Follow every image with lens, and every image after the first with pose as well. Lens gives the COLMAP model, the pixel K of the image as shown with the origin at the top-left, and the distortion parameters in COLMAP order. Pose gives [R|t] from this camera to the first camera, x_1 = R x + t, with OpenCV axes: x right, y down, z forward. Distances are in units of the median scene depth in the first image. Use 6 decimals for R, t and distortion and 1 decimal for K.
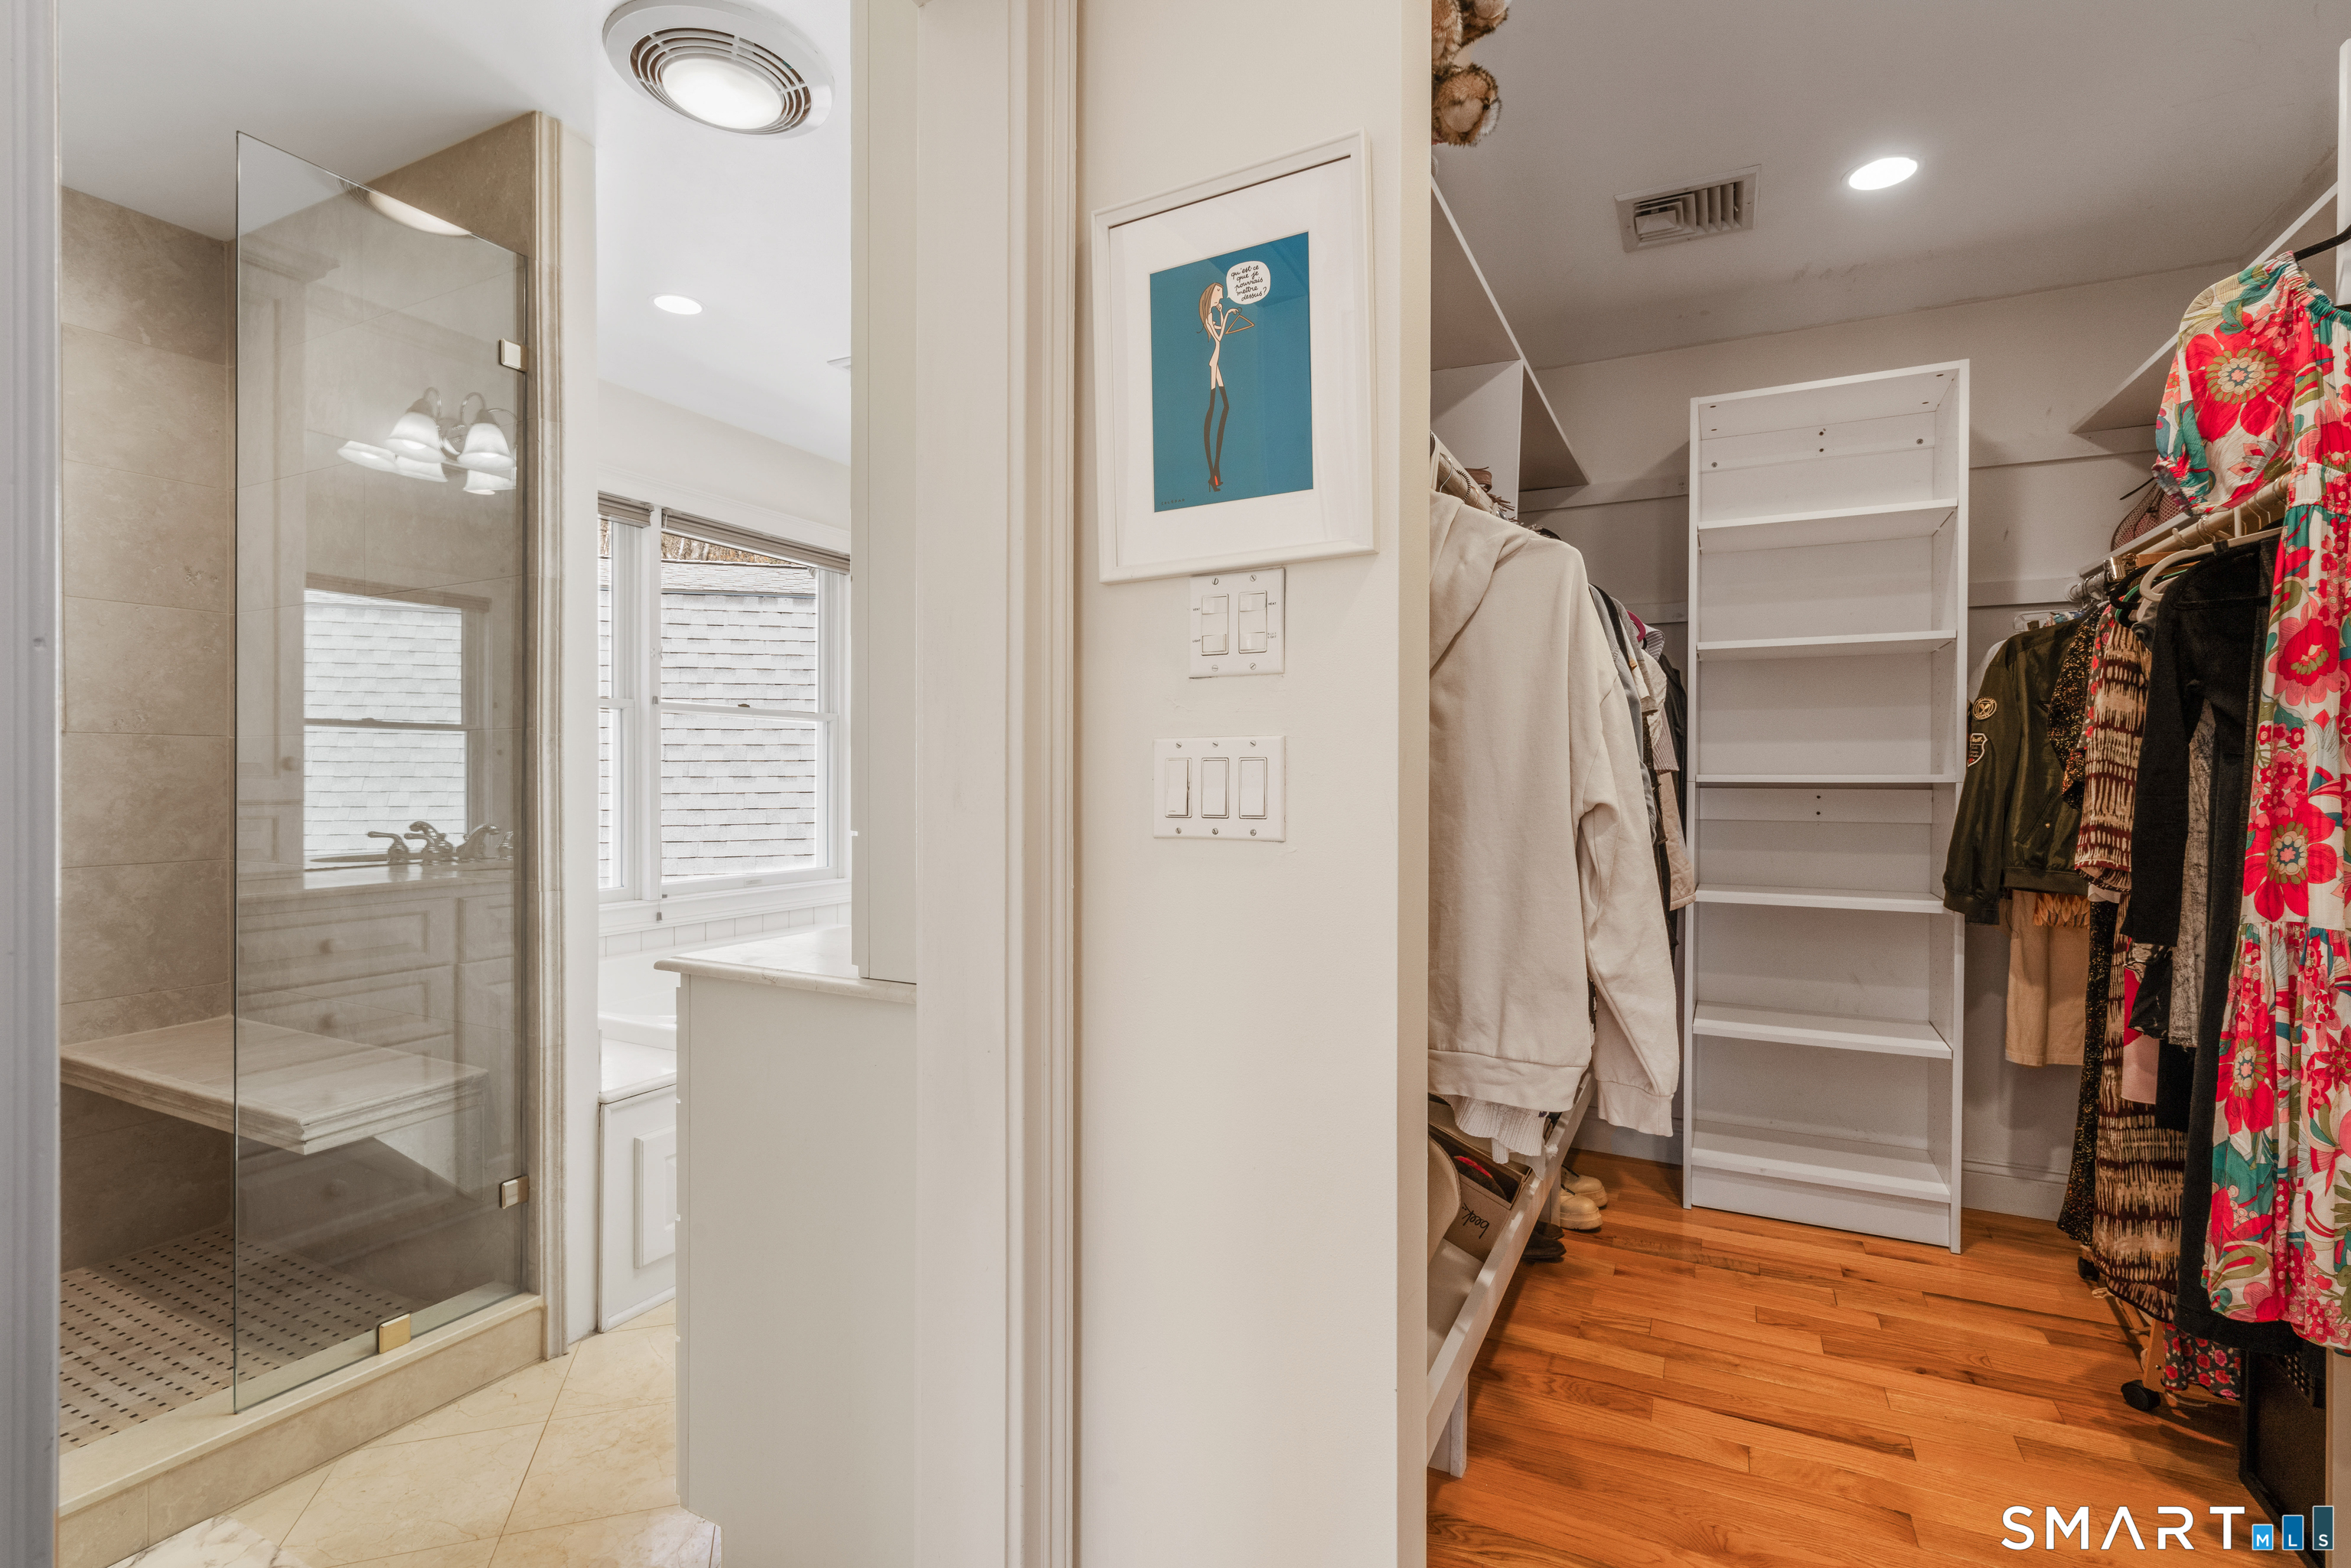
lens RADIAL K [[1087.2, 0, 1164.0], [0, 1087.2, 785.6], [0, 0, 1]] dist [0.000605, 0.001686]
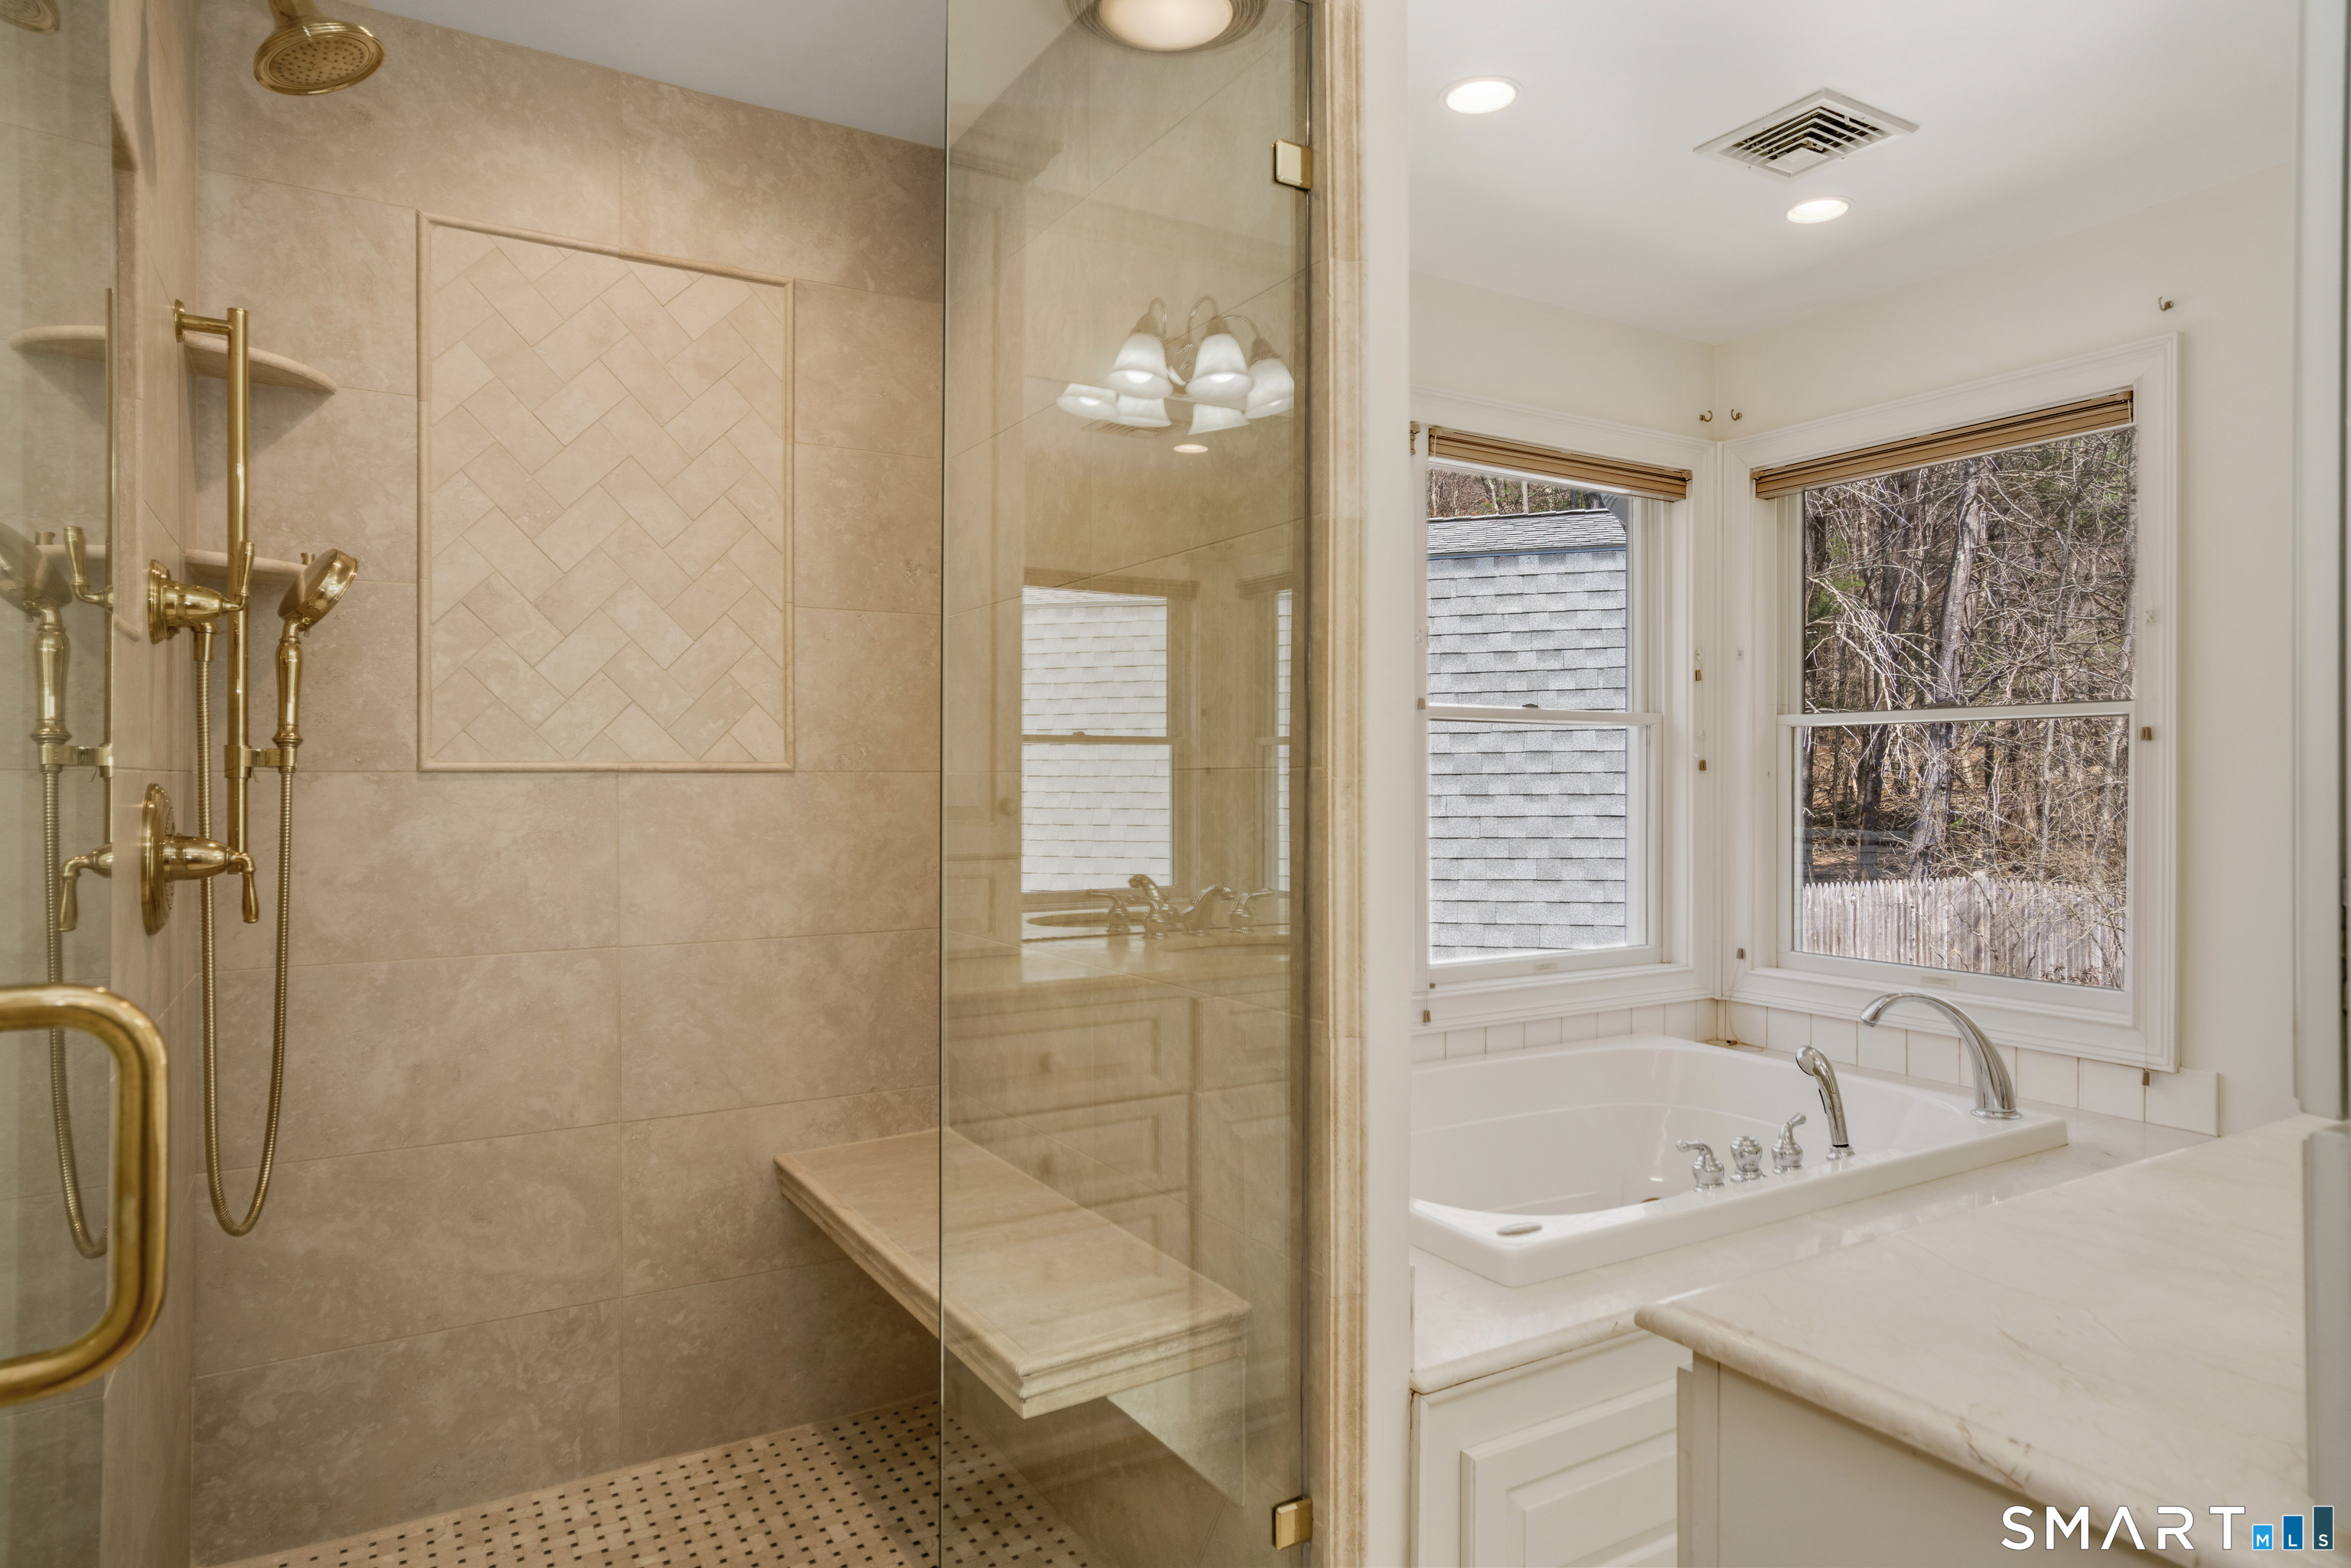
lens RADIAL K [[1346.7, 0, 1177.7], [0, 1346.7, 788.2], [0, 0, 1]] dist [-0.018842, 0.000218]
pose [[0.851746, 0.001426, -0.523953, -0.218030], [-0.002205, 0.999997, -0.000863, -0.034837], [0.523950, 0.001891, 0.851747, 0.272865]]
